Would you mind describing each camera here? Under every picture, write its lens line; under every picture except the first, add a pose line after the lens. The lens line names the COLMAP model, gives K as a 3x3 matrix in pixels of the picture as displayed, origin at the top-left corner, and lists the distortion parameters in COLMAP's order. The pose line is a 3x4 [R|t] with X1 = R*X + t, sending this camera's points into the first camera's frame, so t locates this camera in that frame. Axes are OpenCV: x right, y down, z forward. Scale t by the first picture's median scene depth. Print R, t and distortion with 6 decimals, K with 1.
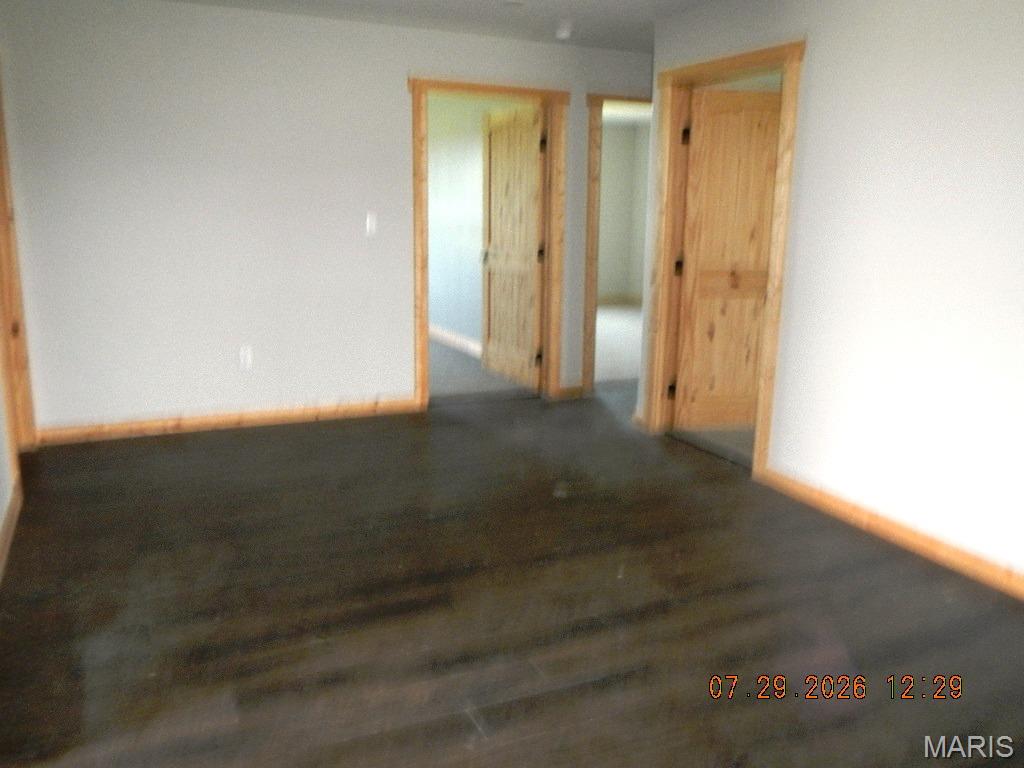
lens RADIAL K [[853.2, 0, 512.0], [0, 853.2, 384.0], [0, 0, 1]] dist [0.004721, -0.001069]
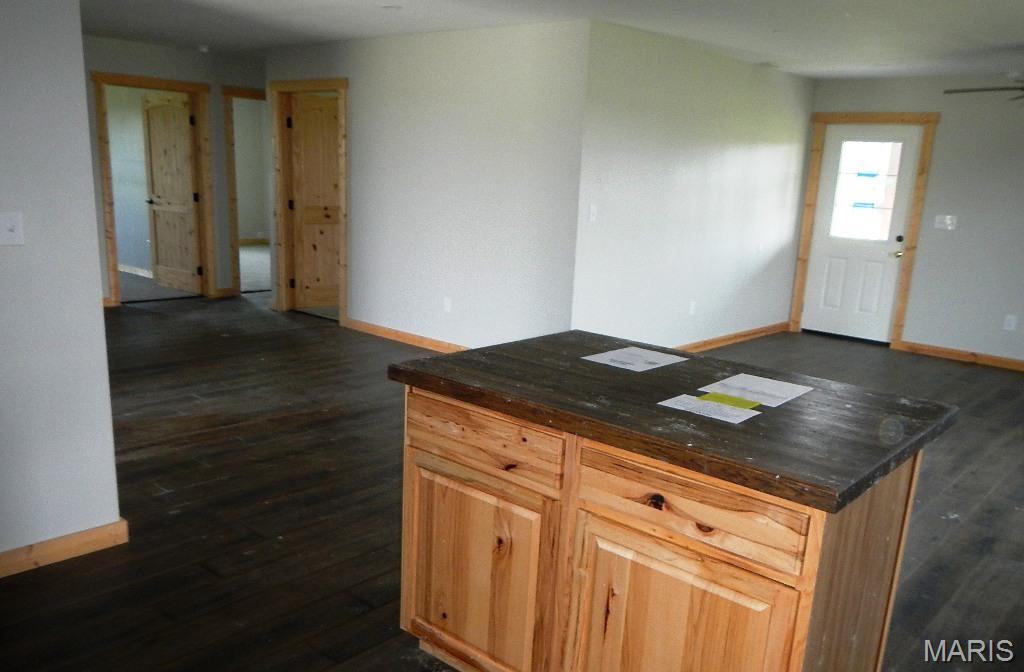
lens RADIAL K [[823.5, 0, 516.7], [0, 823.5, 377.9], [0, 0, 1]] dist [-0.053821, -0.000109]
pose [[0.911160, -0.079050, 0.404398, -0.061187], [0.061170, 0.996500, 0.056968, 0.118856], [-0.407486, -0.027170, 0.912807, -0.559041]]
